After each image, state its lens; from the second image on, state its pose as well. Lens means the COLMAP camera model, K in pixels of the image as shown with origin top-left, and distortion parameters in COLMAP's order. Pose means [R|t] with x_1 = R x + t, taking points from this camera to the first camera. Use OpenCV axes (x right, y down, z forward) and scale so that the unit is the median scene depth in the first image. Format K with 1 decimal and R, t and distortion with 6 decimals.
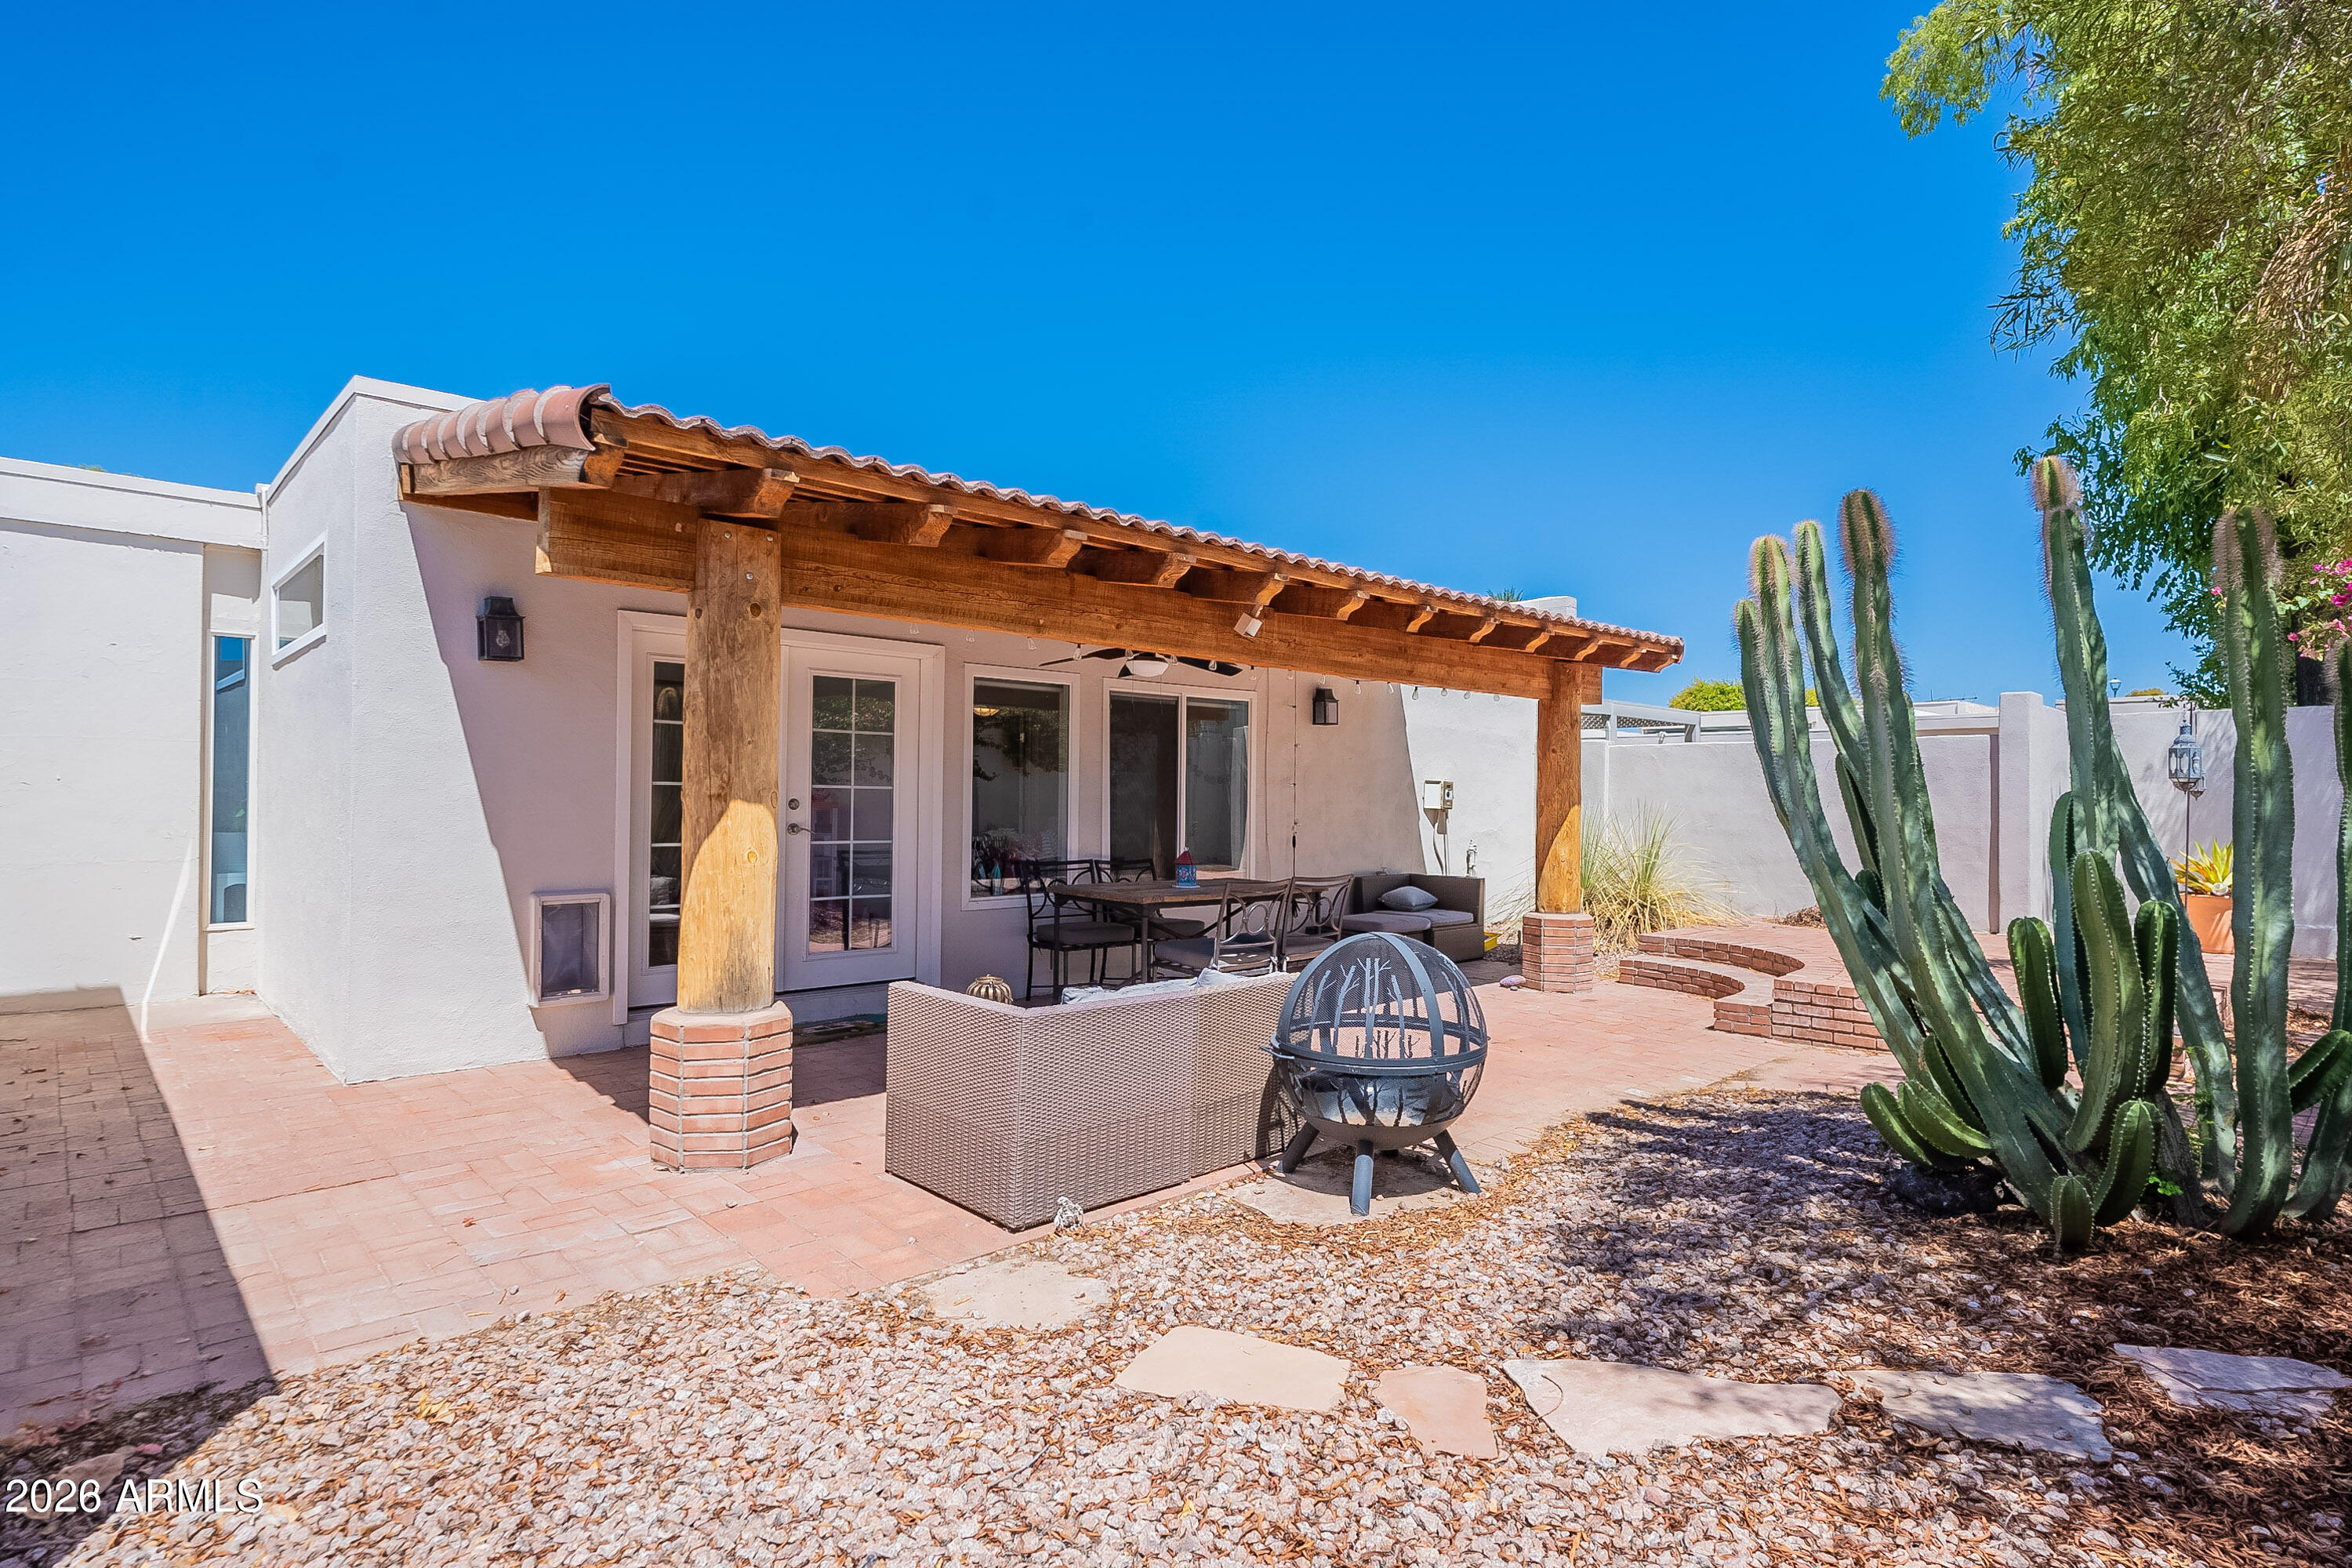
lens RADIAL K [[1193.2, 0, 1173.7], [0, 1193.2, 781.4], [0, 0, 1]] dist [-0.001093, -0.000161]
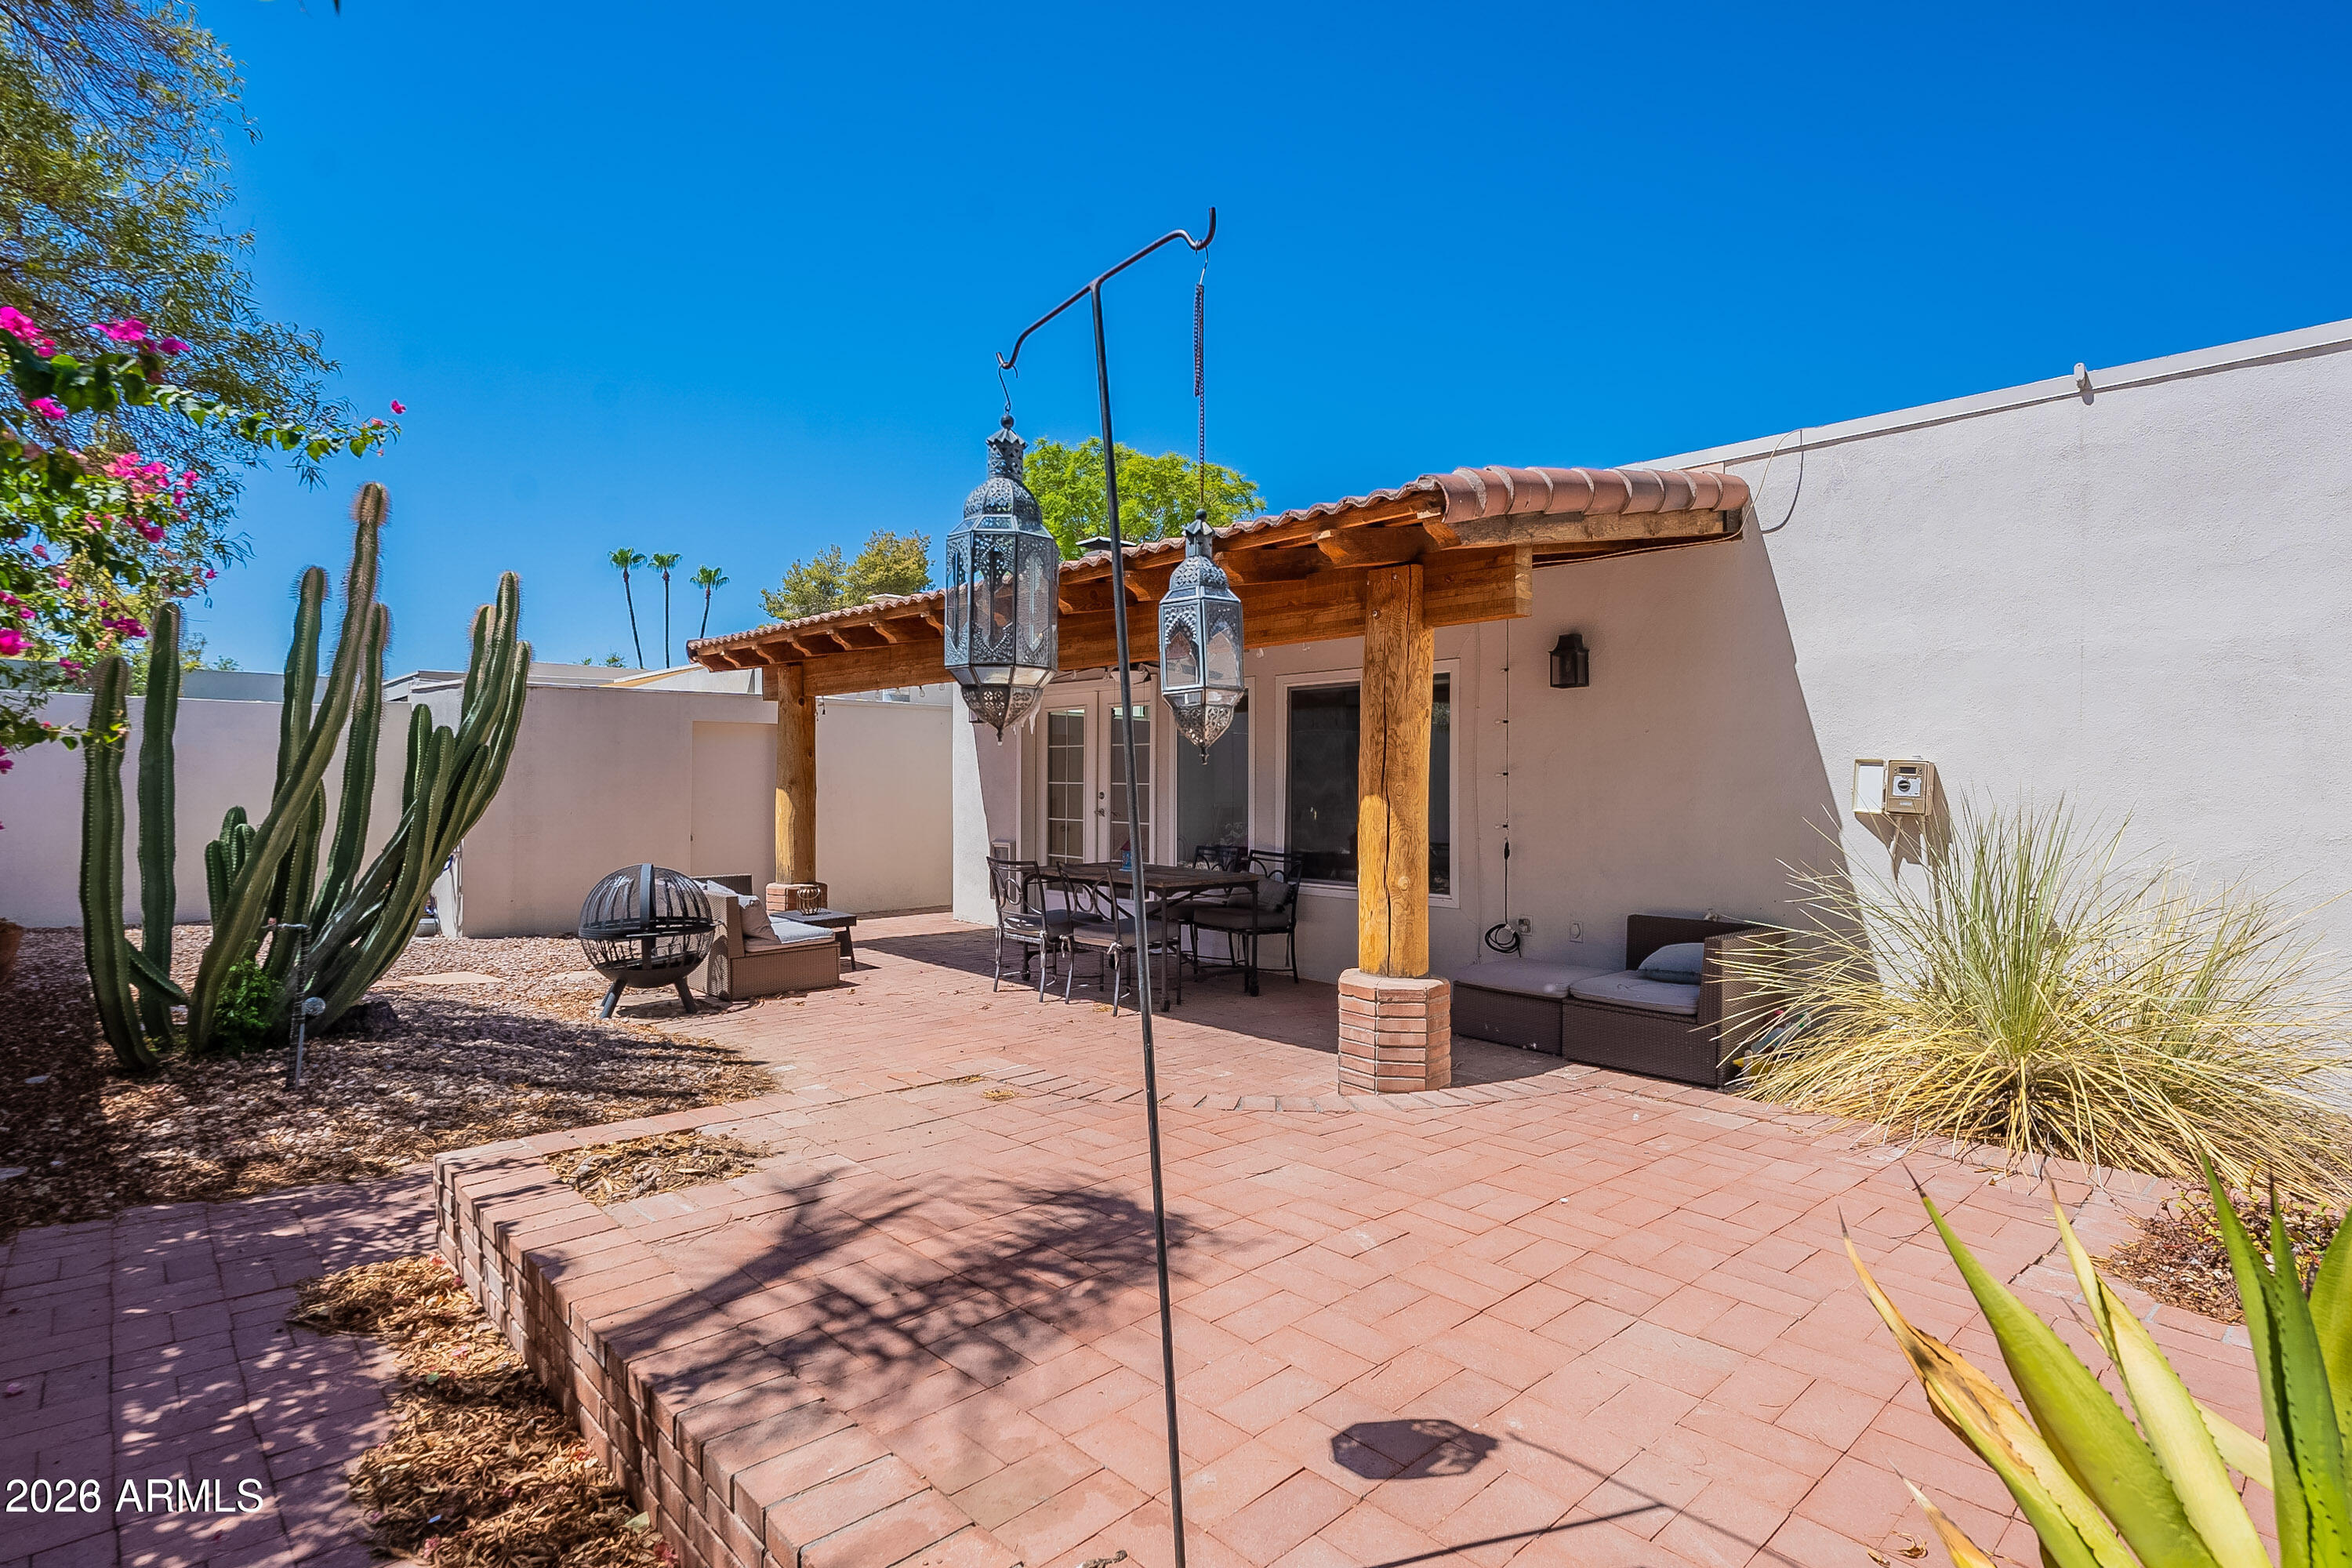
lens RADIAL K [[1193.2, 0, 1177.7], [0, 1193.2, 783.8], [0, 0, 1]] dist [-0.001093, -0.000161]
pose [[-0.009300, -0.016647, -0.999818, 0.826129], [0.000421, 0.999861, -0.016652, 0.020843], [0.999957, -0.000575, -0.009292, 0.798666]]
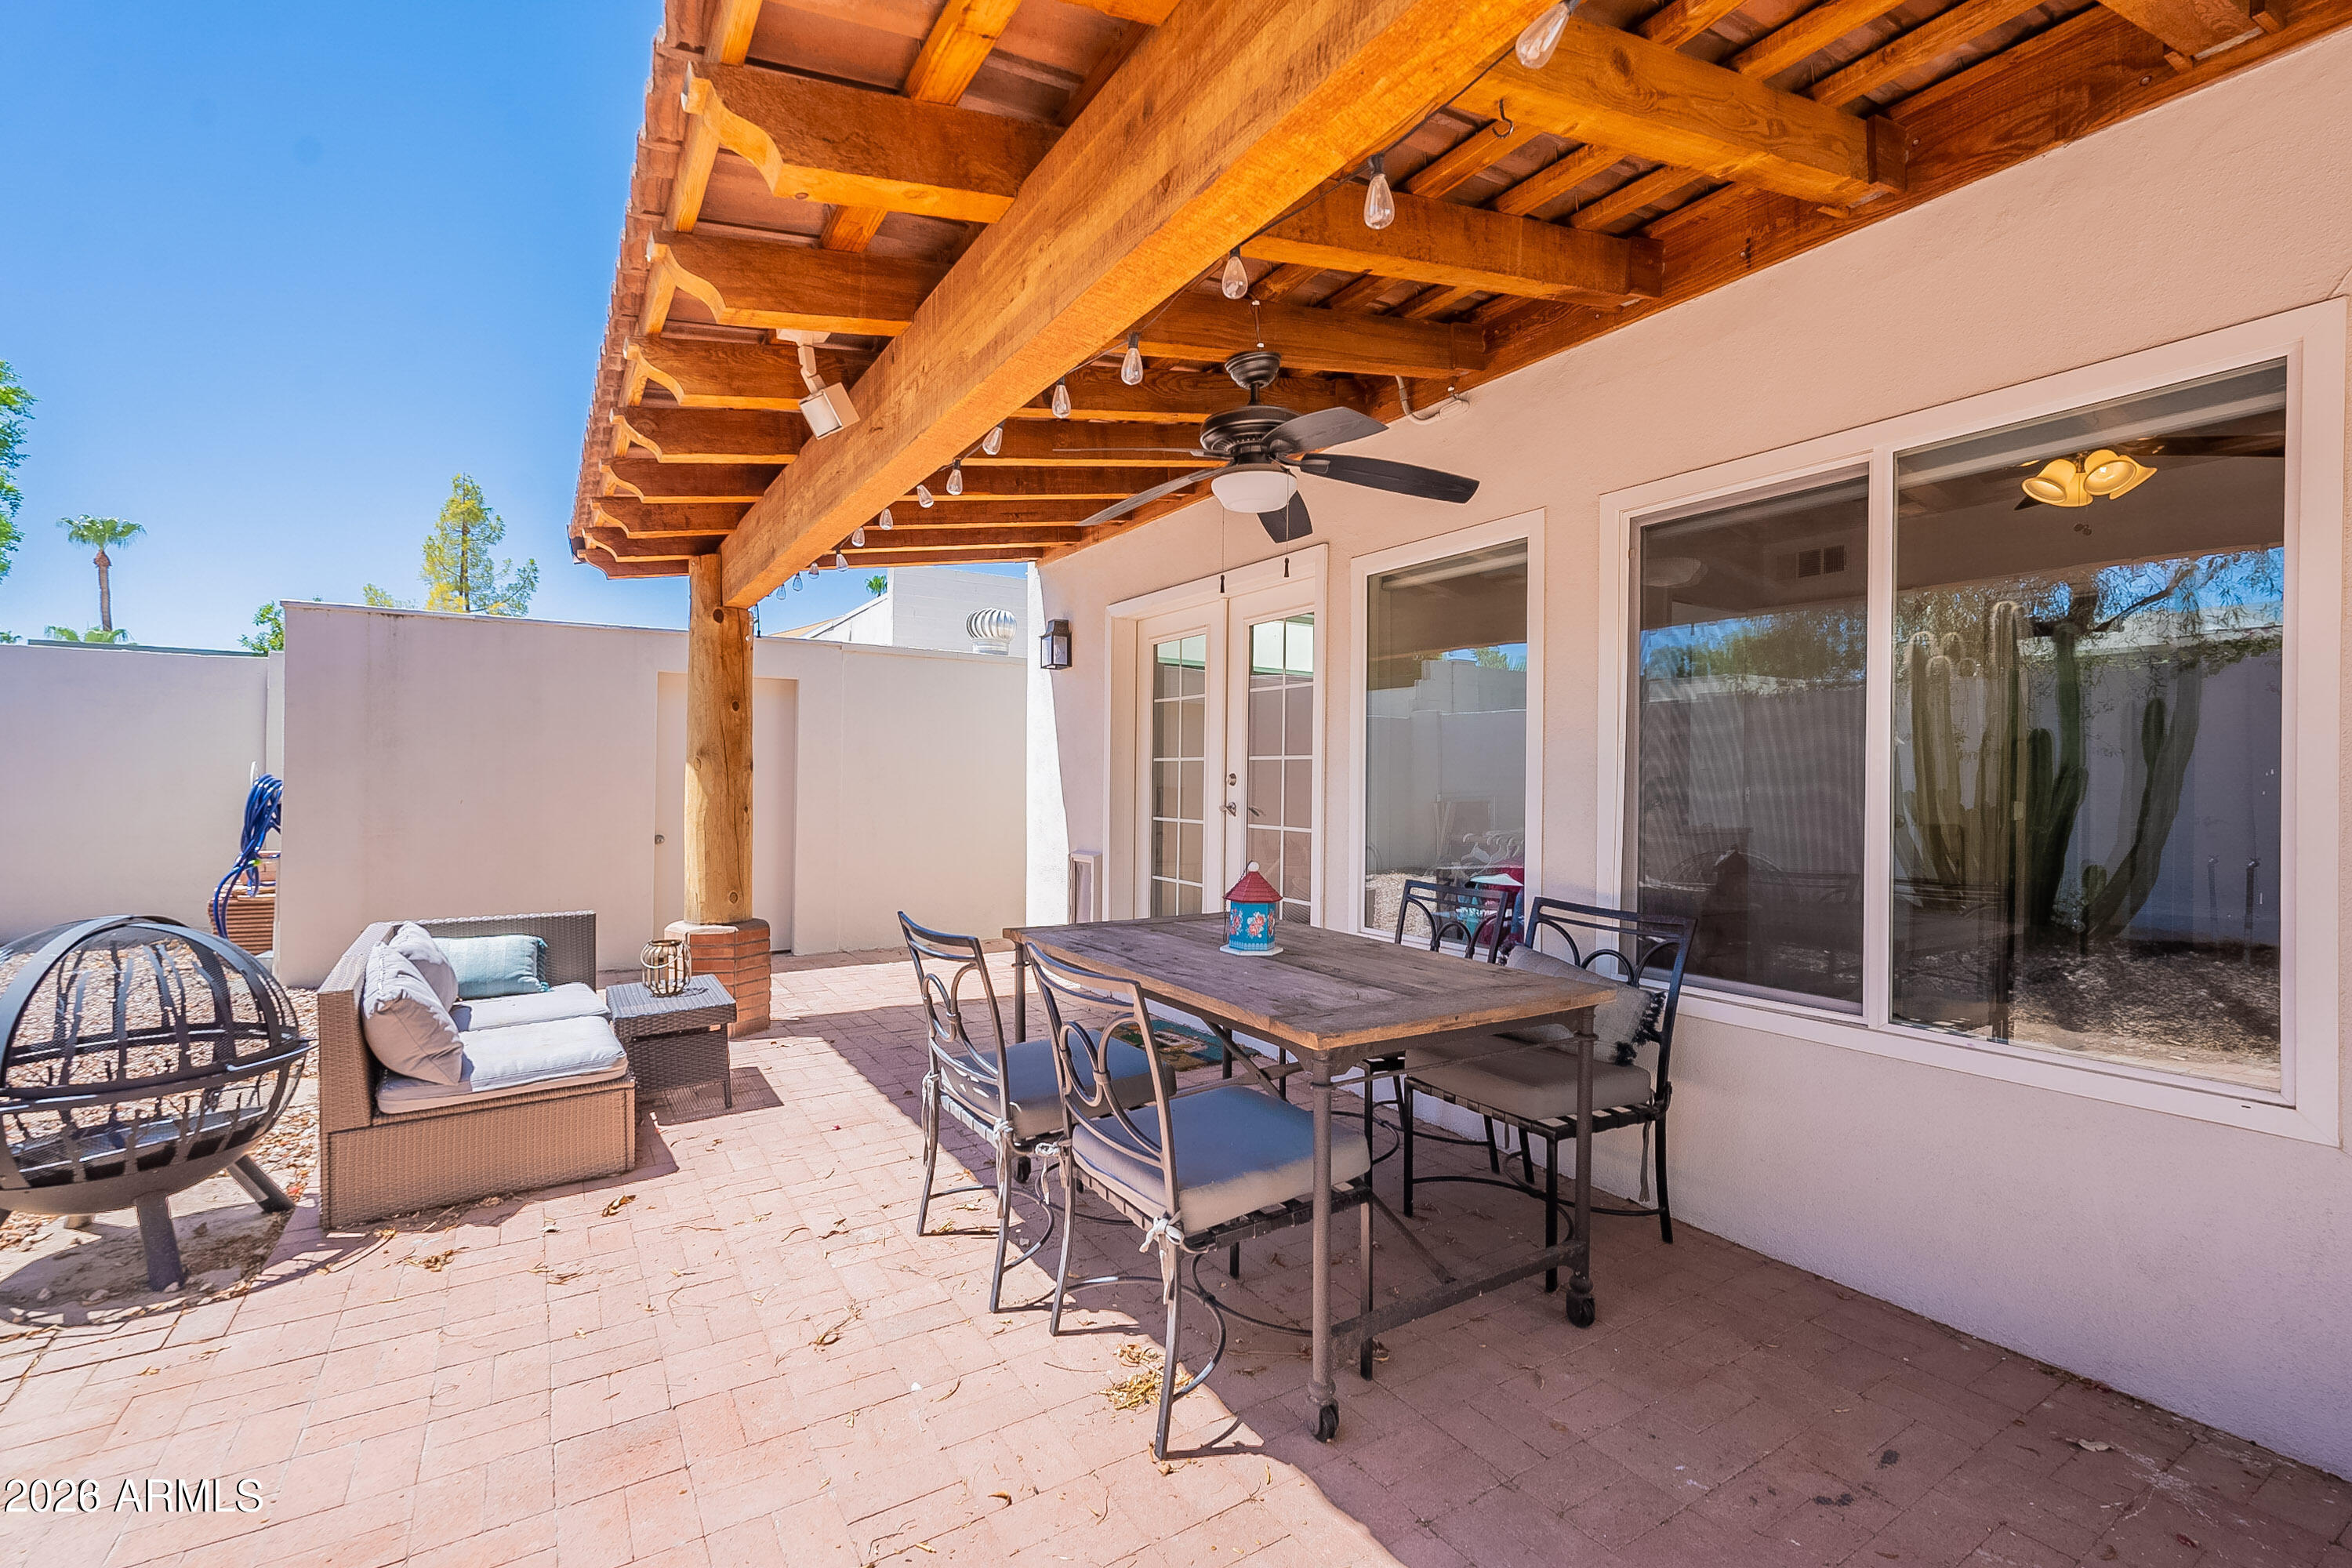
lens RADIAL K [[1041.6, 0, 1171.4], [0, 1041.6, 790.6], [0, 0, 1]] dist [-0.001465, -0.000077]
pose [[-0.197378, -0.016445, -0.980189, 0.302614], [-0.008698, 0.999849, -0.015024, 0.027416], [0.980289, 0.005560, -0.197491, 0.796602]]
